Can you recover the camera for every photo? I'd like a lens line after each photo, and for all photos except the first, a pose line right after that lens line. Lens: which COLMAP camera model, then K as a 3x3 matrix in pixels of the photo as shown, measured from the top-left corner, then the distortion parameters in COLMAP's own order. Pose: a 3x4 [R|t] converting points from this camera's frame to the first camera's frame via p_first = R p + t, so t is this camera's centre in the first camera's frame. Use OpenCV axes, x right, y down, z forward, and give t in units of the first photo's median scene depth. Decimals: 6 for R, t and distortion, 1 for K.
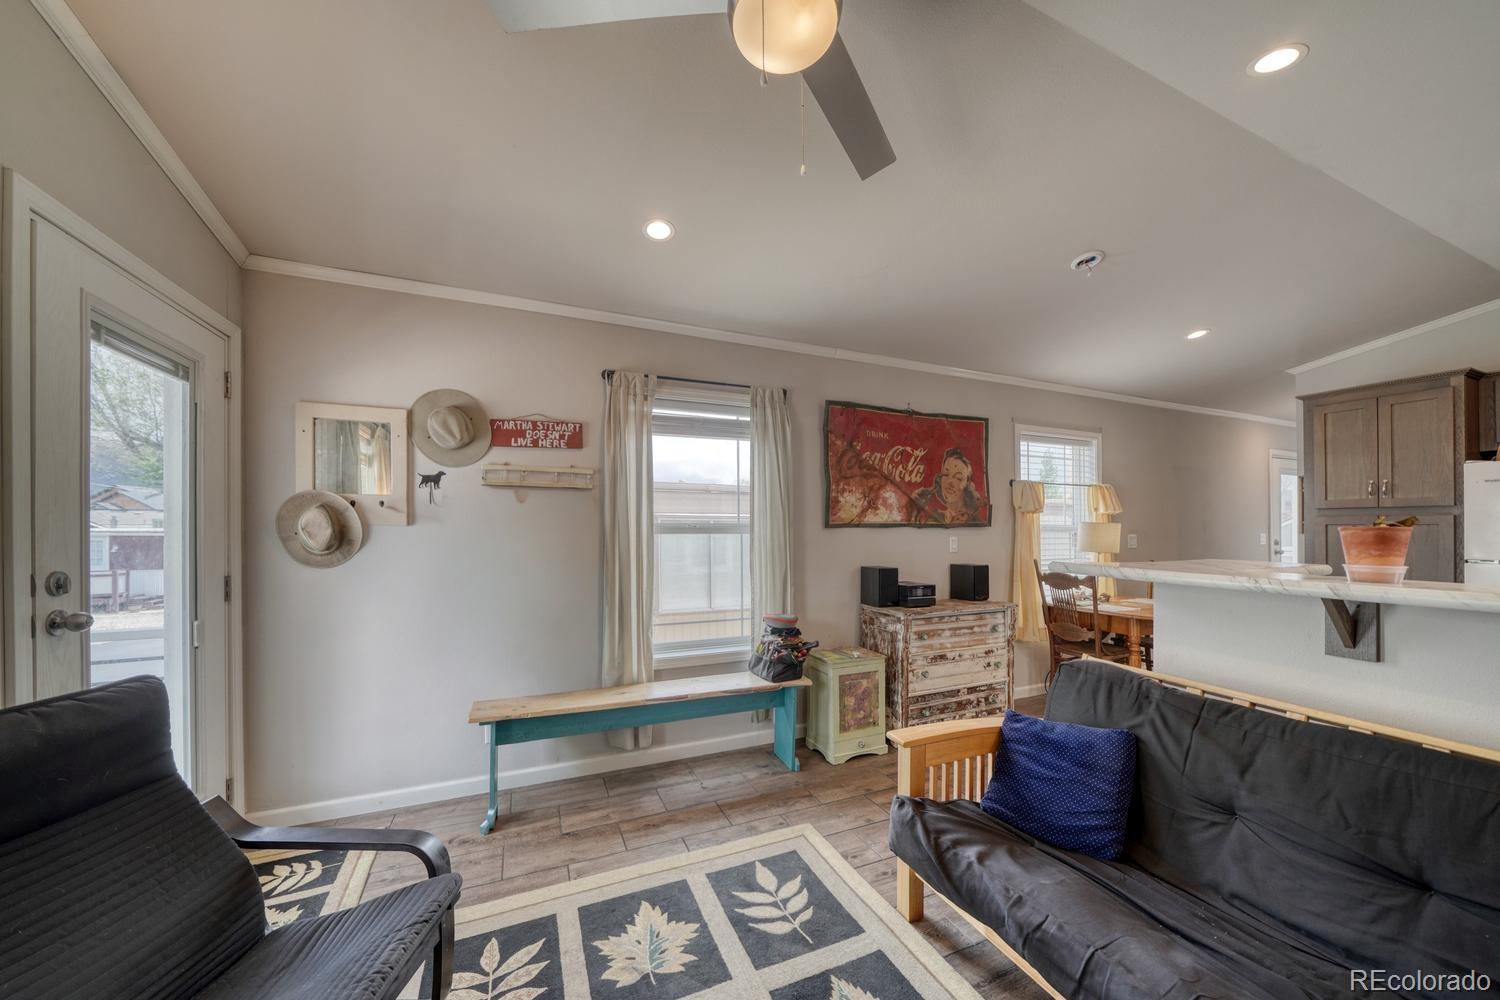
lens RADIAL K [[536.0, 0, 748.6], [0, 536.0, 528.7], [0, 0, 1]] dist [-0.000530, -0.000115]
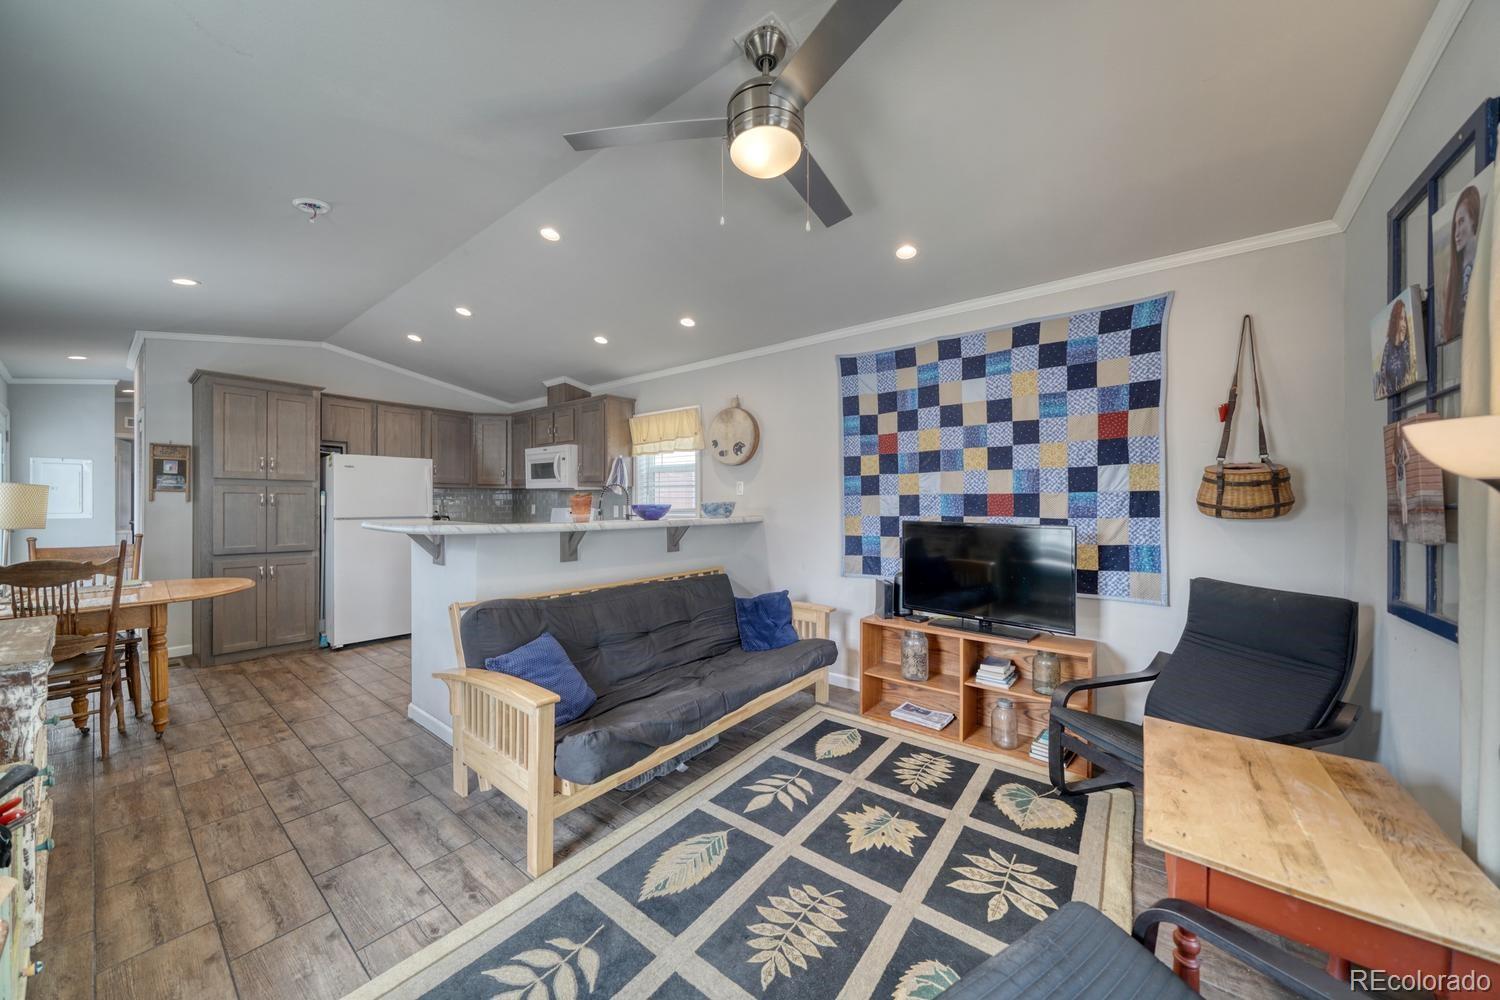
lens RADIAL K [[508.7, 0, 741.1], [0, 508.7, 499.7], [0, 0, 1]] dist [-0.001110, -0.000020]
pose [[-0.474506, 0.000229, 0.880252, -0.344473], [-0.005549, 0.999979, -0.003252, 0.002206], [-0.880235, -0.006427, -0.474495, 0.589762]]
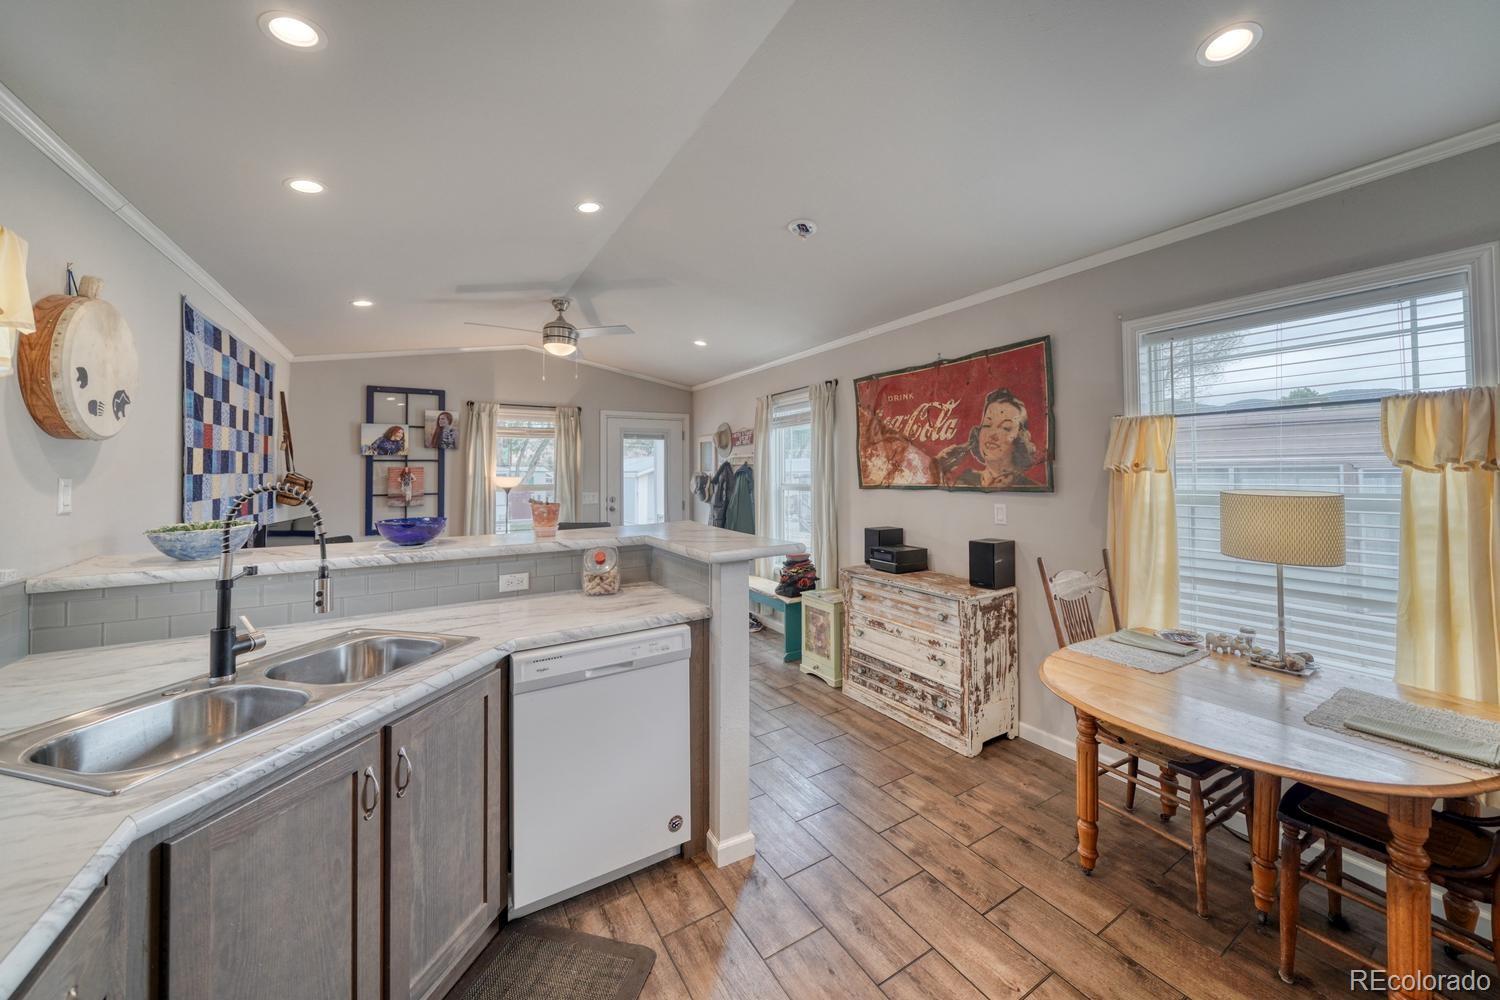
lens RADIAL K [[530.2, 0, 743.6], [0, 530.2, 460.8], [0, 0, 1]] dist [-0.002042, -0.000086]
pose [[0.129471, -0.023235, -0.991311, 1.223143], [0.014190, 0.999666, -0.021577, -0.040080], [0.991482, -0.011273, 0.129757, 0.593812]]
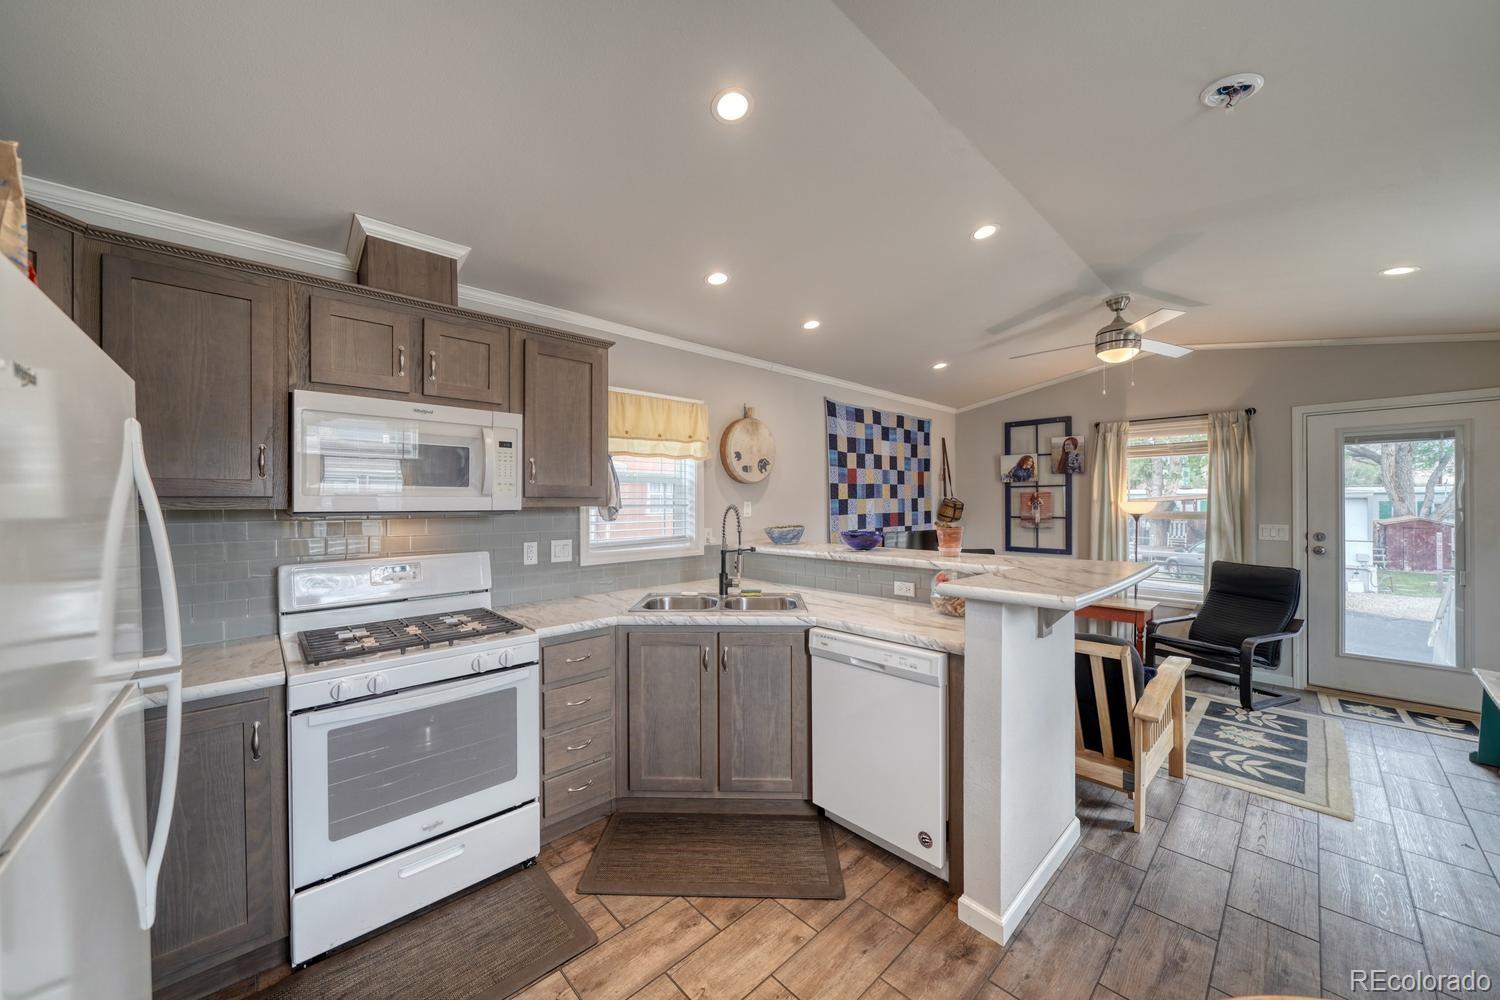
lens RADIAL K [[541.0, 0, 750.0], [0, 541.0, 500.0], [0, 0, 1]] dist [-0.000785, -0.000078]
pose [[-0.938448, 0.003731, -0.345401, 1.038357], [0.006818, 0.999947, -0.007724, -0.037438], [0.345353, -0.009604, -0.938424, 1.065778]]
